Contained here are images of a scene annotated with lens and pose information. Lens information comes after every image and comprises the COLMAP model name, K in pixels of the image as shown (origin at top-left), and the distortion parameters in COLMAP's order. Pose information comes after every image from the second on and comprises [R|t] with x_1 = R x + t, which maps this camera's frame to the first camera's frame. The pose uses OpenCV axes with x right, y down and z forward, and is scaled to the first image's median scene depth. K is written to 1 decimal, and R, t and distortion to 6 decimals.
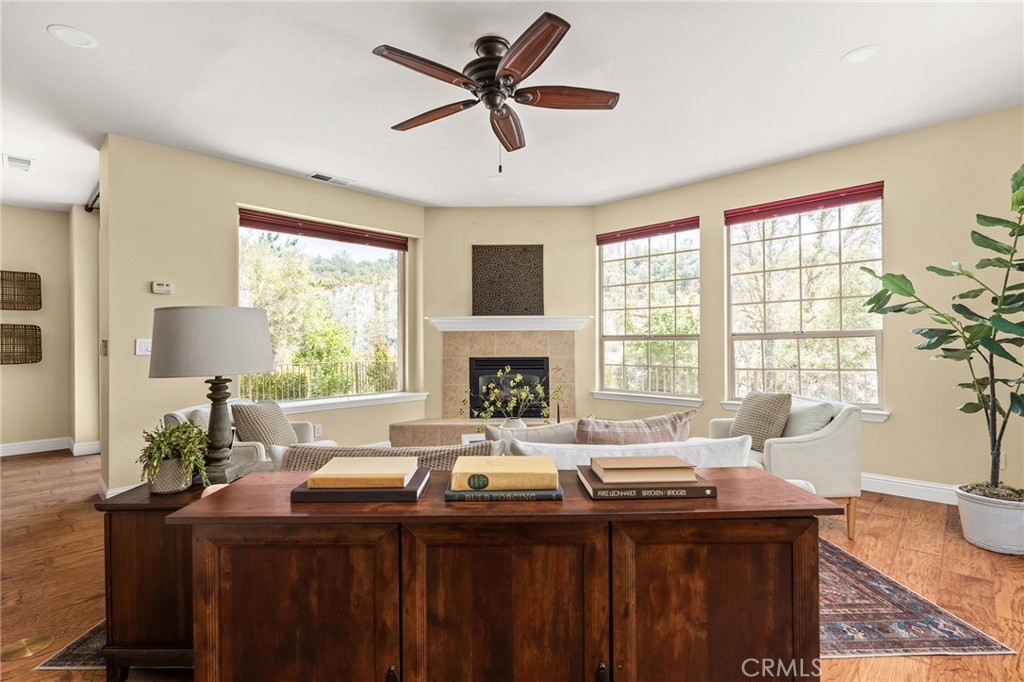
lens RADIAL K [[492.5, 0, 512.9], [0, 492.5, 344.9], [0, 0, 1]] dist [-0.000687, -0.000090]
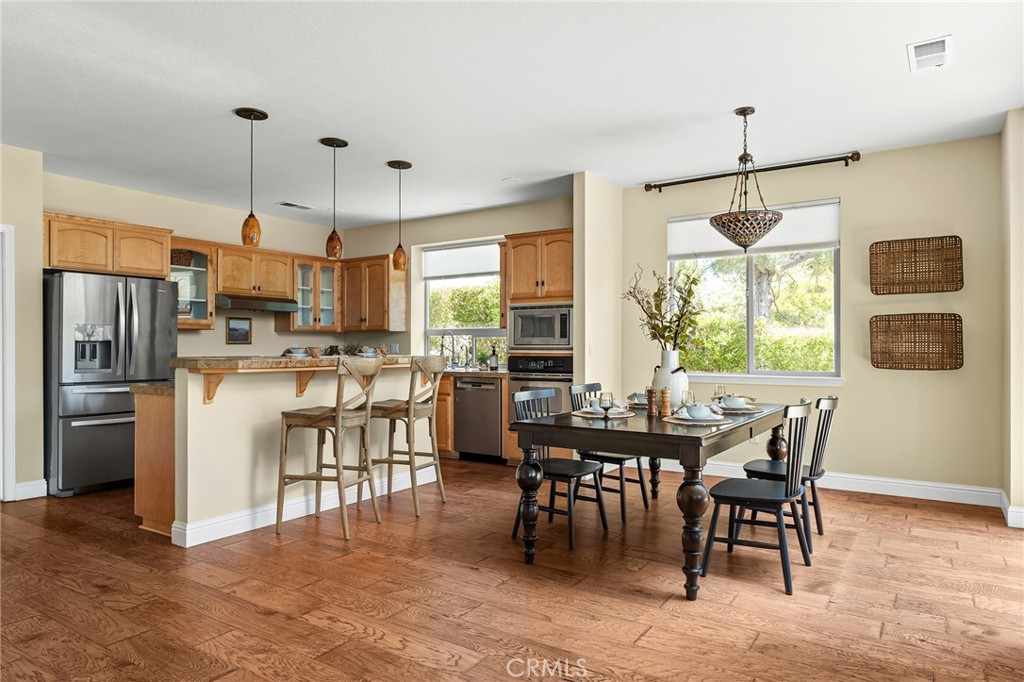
lens RADIAL K [[635.0, 0, 513.4], [0, 635.0, 342.8], [0, 0, 1]] dist [-0.008584, -0.002876]
pose [[0.182244, 0.003721, -0.983246, -0.235213], [-0.001095, 0.999993, 0.003581, -0.002196], [0.983253, 0.000424, 0.182247, 0.253435]]
